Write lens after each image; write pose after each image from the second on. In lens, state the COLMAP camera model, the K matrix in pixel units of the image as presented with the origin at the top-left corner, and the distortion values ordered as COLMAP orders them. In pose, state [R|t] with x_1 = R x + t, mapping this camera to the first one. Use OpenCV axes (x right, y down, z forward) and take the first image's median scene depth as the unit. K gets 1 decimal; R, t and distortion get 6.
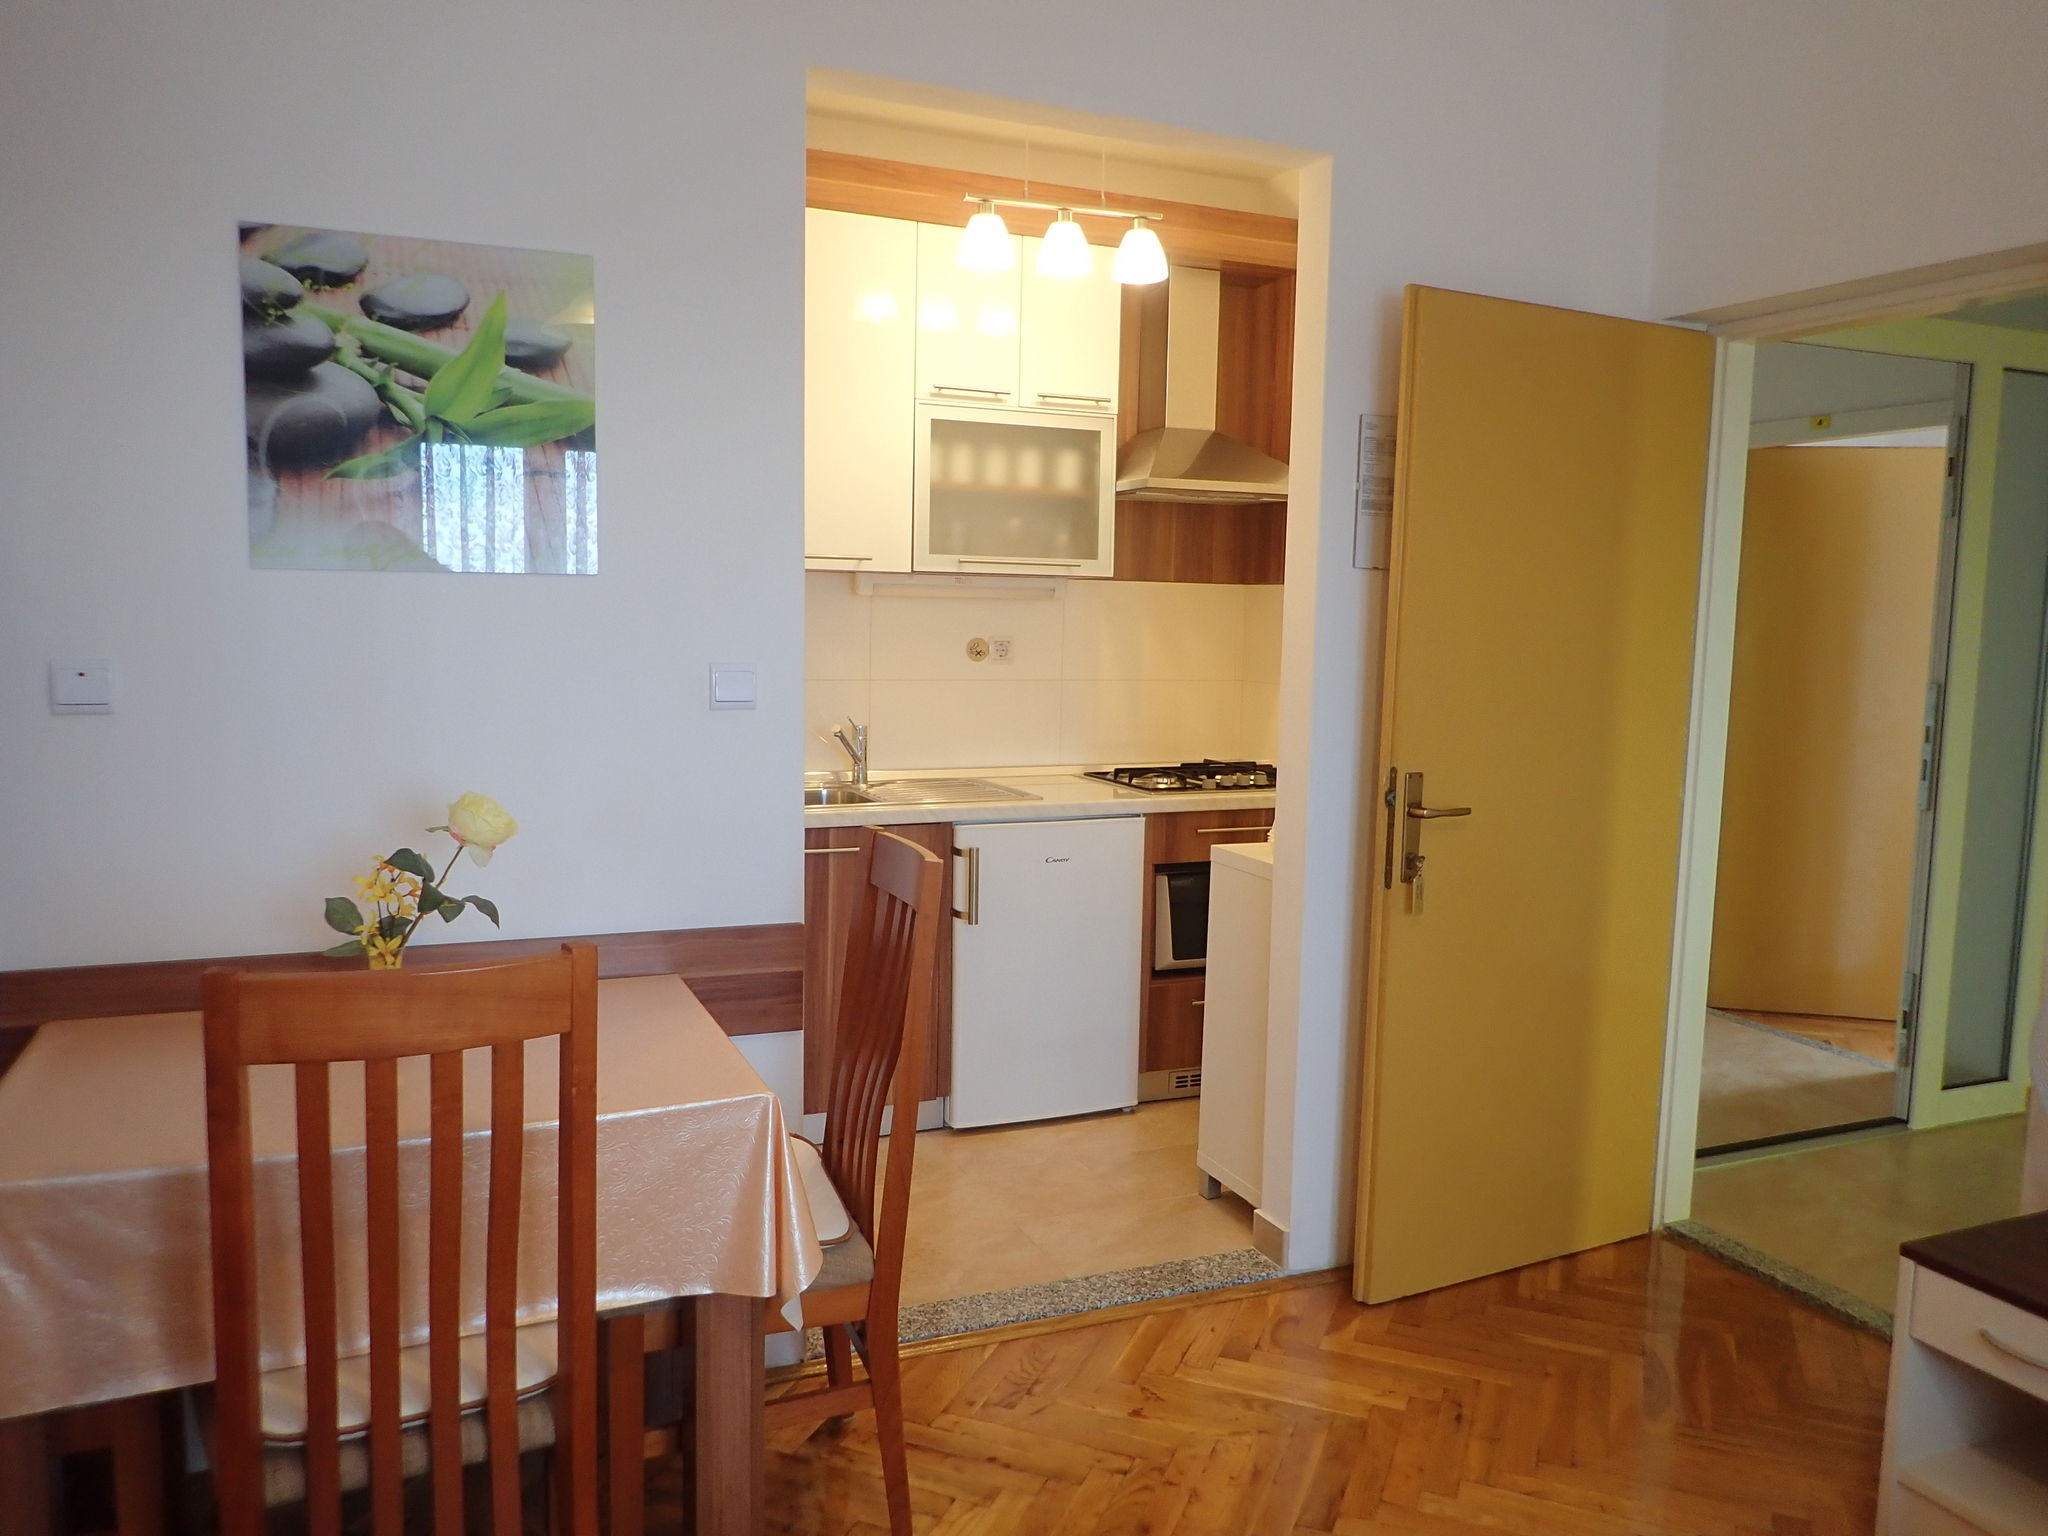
lens RADIAL K [[1495.8, 0, 1024.0], [0, 1495.8, 768.0], [0, 0, 1]] dist [-0.007999, -0.004077]
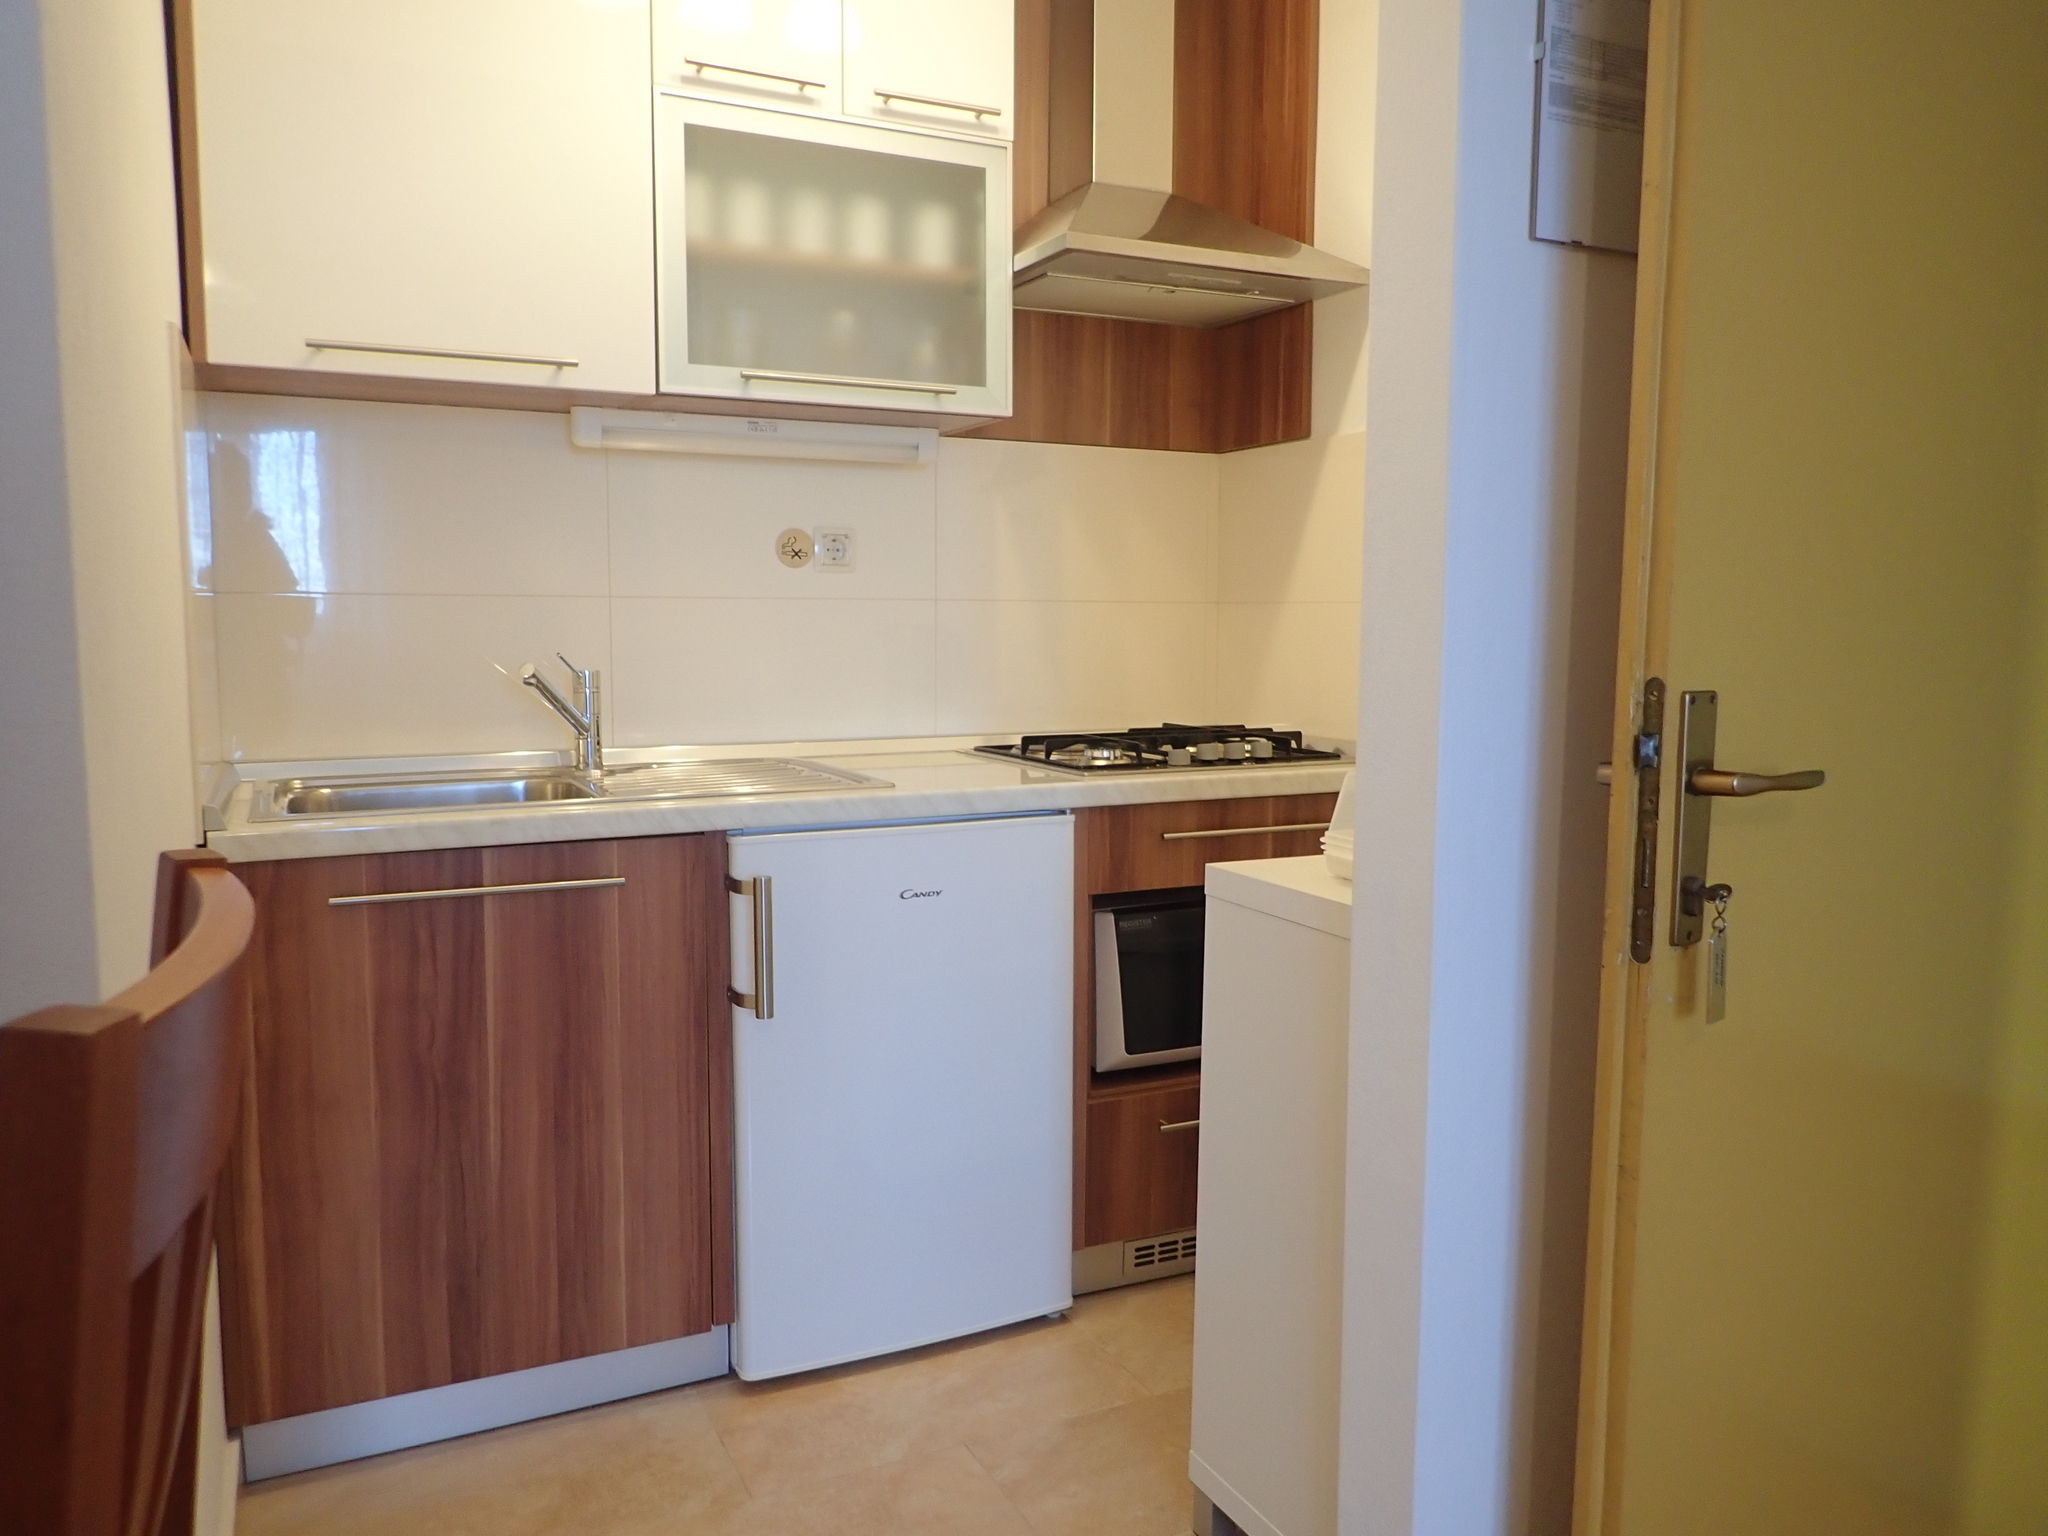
lens RADIAL K [[1495.8, 0, 1024.0], [0, 1495.8, 768.0], [0, 0, 1]] dist [-0.007999, -0.004077]
pose [[0.998483, -0.021399, 0.050724, 0.031743], [0.021606, 0.999760, -0.003533, 0.016031], [-0.050636, 0.004624, 0.998706, 0.412483]]
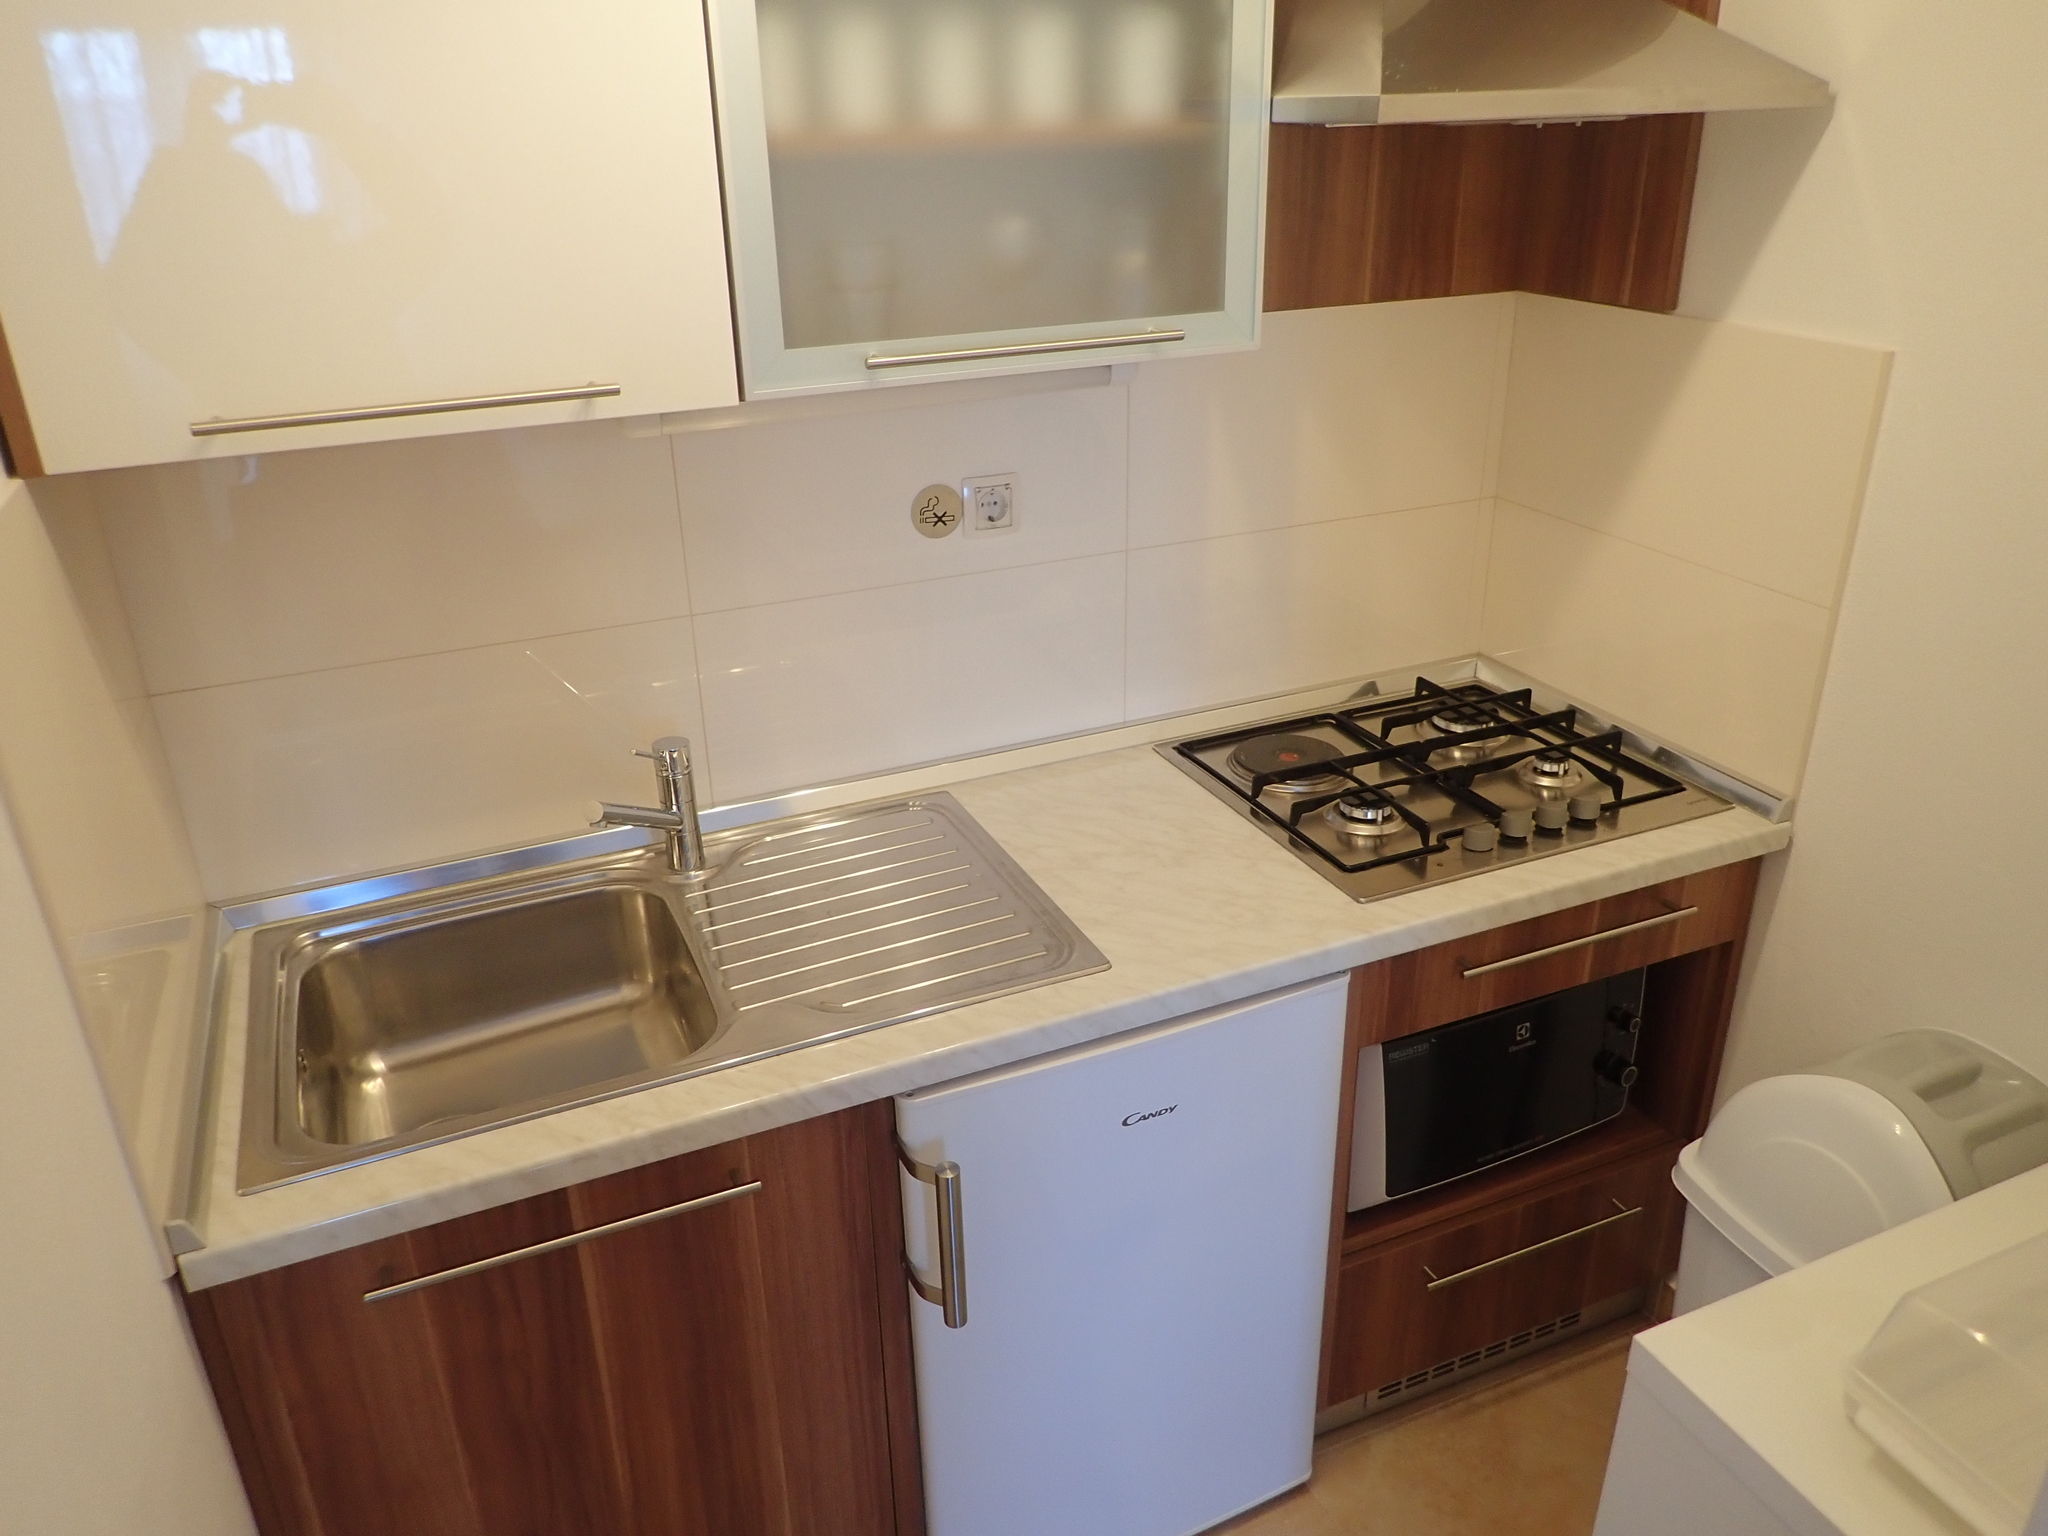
lens RADIAL K [[1513.3, 0, 1024.0], [0, 1513.3, 768.0], [0, 0, 1]] dist [0.003419, -0.008332]
pose [[0.999137, -0.040254, -0.010239, -0.004303], [0.041428, 0.948088, 0.315299, -0.156844], [-0.002985, -0.315451, 0.948937, 0.595579]]
